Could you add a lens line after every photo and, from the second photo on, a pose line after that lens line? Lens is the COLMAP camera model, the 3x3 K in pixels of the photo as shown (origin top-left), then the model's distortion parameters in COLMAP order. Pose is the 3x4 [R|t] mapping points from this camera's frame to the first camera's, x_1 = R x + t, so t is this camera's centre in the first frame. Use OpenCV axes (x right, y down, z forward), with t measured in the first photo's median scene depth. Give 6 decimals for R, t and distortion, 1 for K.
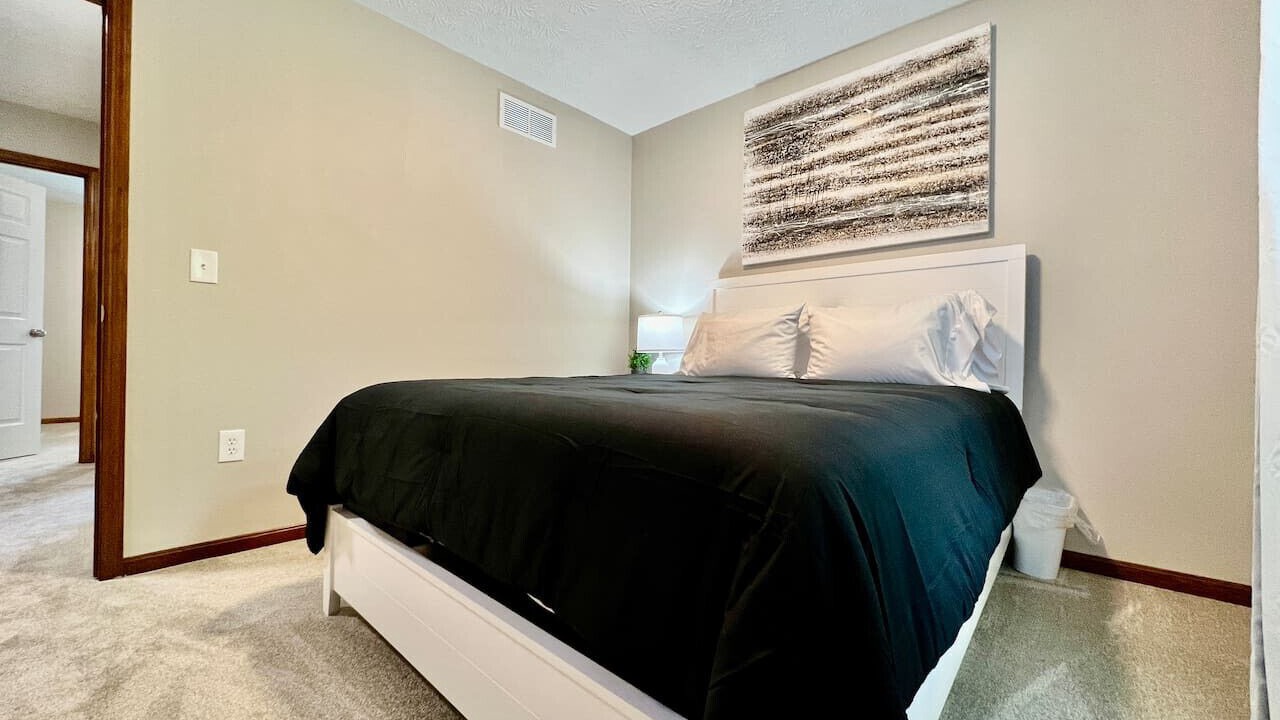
lens RADIAL K [[509.4, 0, 641.4], [0, 509.4, 360.8], [0, 0, 1]] dist [-0.001204, -0.000208]
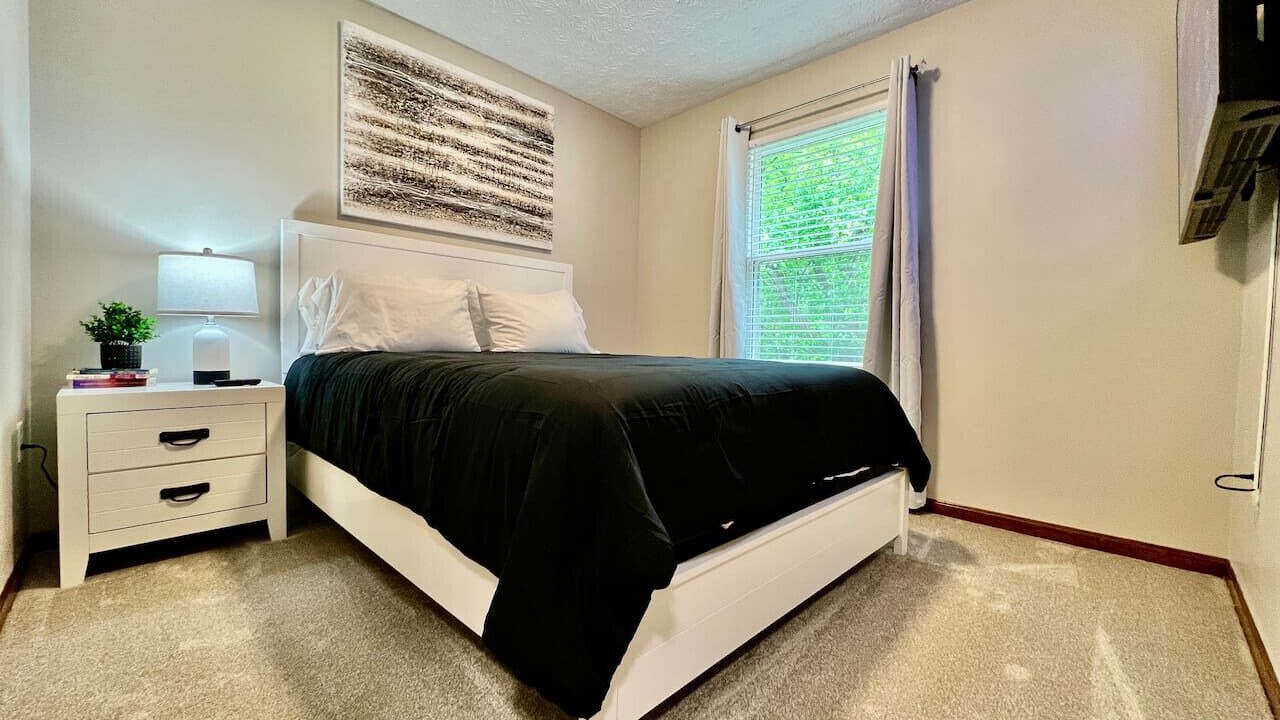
lens RADIAL K [[509.4, 0, 641.4], [0, 509.4, 360.8], [0, 0, 1]] dist [-0.001204, -0.000208]
pose [[0.038938, -0.042772, 0.998326, -0.689159], [-0.019011, 0.998871, 0.043537, -0.000024], [-0.999061, -0.020675, 0.038081, 0.572133]]
